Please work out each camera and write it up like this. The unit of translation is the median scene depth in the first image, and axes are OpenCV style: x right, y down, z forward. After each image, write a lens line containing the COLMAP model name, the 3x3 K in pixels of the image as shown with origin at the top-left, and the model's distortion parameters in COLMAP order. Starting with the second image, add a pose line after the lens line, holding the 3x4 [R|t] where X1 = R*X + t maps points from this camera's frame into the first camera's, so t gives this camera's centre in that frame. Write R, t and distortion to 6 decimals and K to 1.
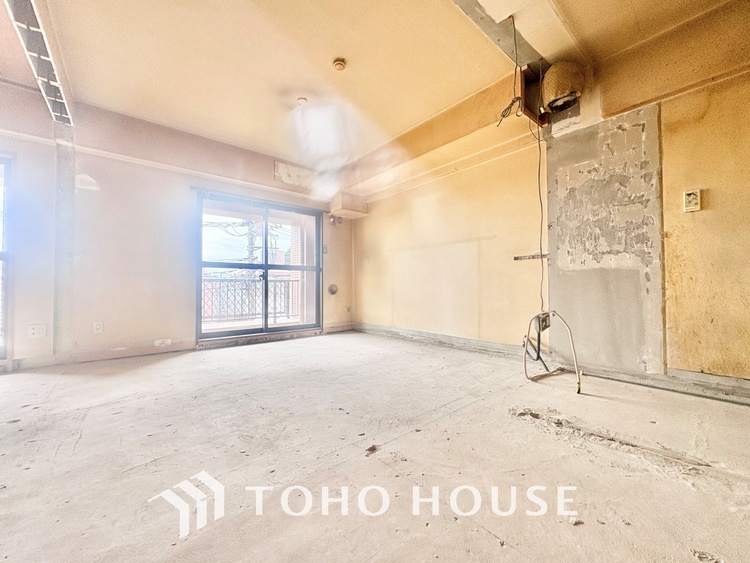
lens RADIAL K [[299.0, 0, 374.8], [0, 299.0, 281.4], [0, 0, 1]] dist [-0.000408, 0.000594]
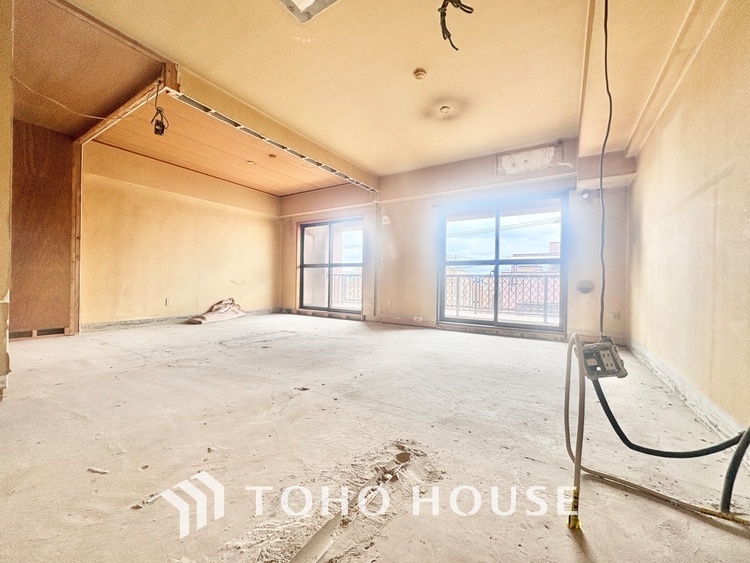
lens RADIAL K [[299.0, 0, 375.3], [0, 299.0, 281.3], [0, 0, 1]] dist [-0.000408, 0.000594]
pose [[0.306229, 0.009319, -0.951912, 0.788781], [0.001647, 0.999945, 0.010320, 0.008283], [0.951956, -0.004728, 0.306197, 0.466309]]
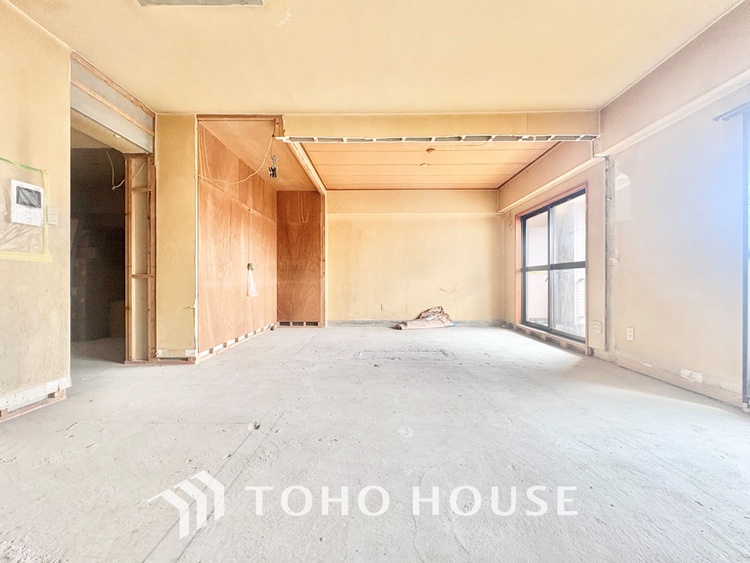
lens RADIAL K [[299.0, 0, 375.1], [0, 299.0, 281.1], [0, 0, 1]] dist [-0.000408, 0.000594]
pose [[-0.646337, 0.003566, -0.763044, 0.329686], [0.017579, 0.999793, -0.010218, -0.016095], [0.762850, -0.020018, -0.646266, 1.162246]]
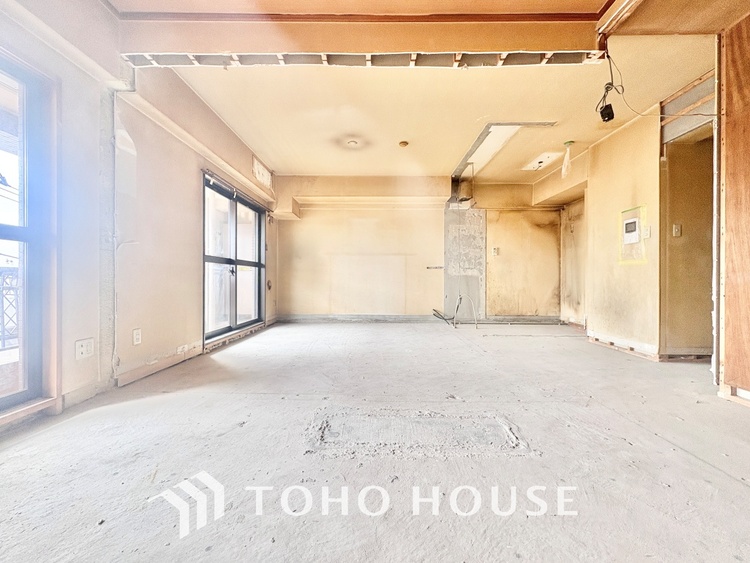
lens RADIAL K [[299.0, 0, 375.3], [0, 299.0, 280.8], [0, 0, 1]] dist [-0.000408, 0.000594]
pose [[0.651633, 0.005008, 0.758518, -1.289852], [-0.020567, 0.999727, 0.011068, -0.012359], [-0.758255, -0.022813, 0.651558, 0.056804]]
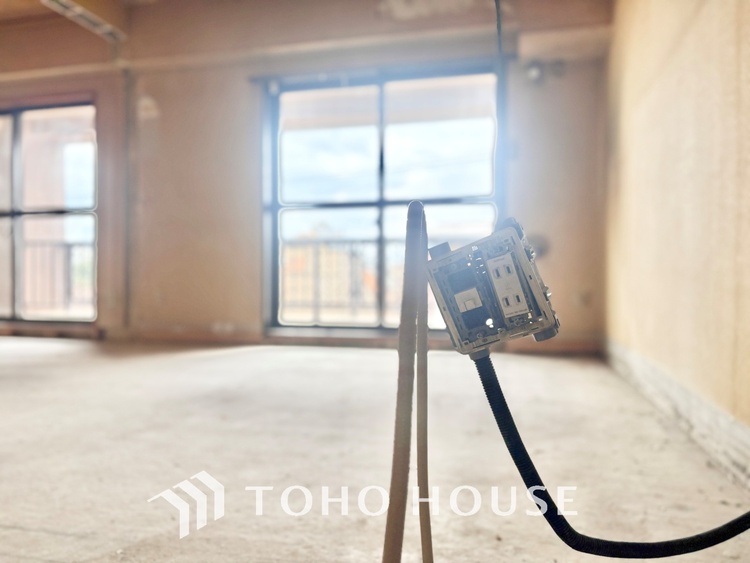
lens RADIAL K [[574.9, 0, 377.5], [0, 574.9, 283.8], [0, 0, 1]] dist [0.019124, -0.013839]
pose [[0.586889, 0.010110, -0.809604, 0.673380], [0.010374, 0.999746, 0.020005, 0.110193], [0.809601, -0.020139, 0.586635, 0.690540]]
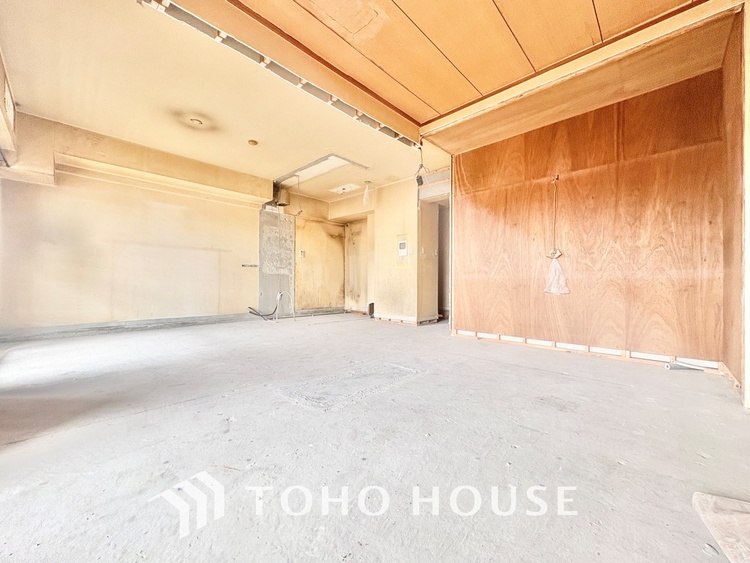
lens RADIAL K [[299.0, 0, 375.3], [0, 299.0, 280.9], [0, 0, 1]] dist [-0.000408, 0.000594]
pose [[-0.107994, 0.010088, 0.994100, -1.626591], [-0.024820, 0.999609, -0.012840, 0.022768], [-0.993842, -0.026060, -0.107702, 0.452232]]
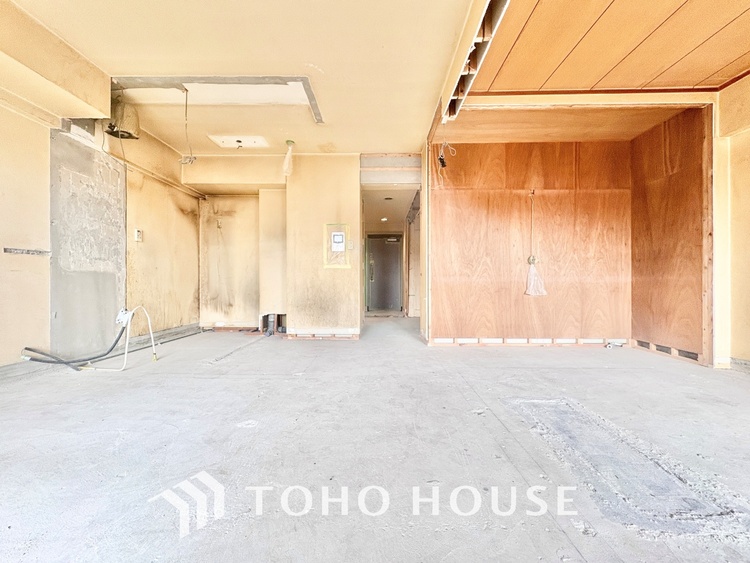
lens RADIAL K [[299.0, 0, 375.2], [0, 299.0, 281.1], [0, 0, 1]] dist [-0.000408, 0.000594]
pose [[-0.757125, 0.005418, 0.653248, -0.829587], [-0.009642, 0.999764, -0.019468, 0.007601], [-0.653199, -0.021038, -0.756894, 1.102577]]
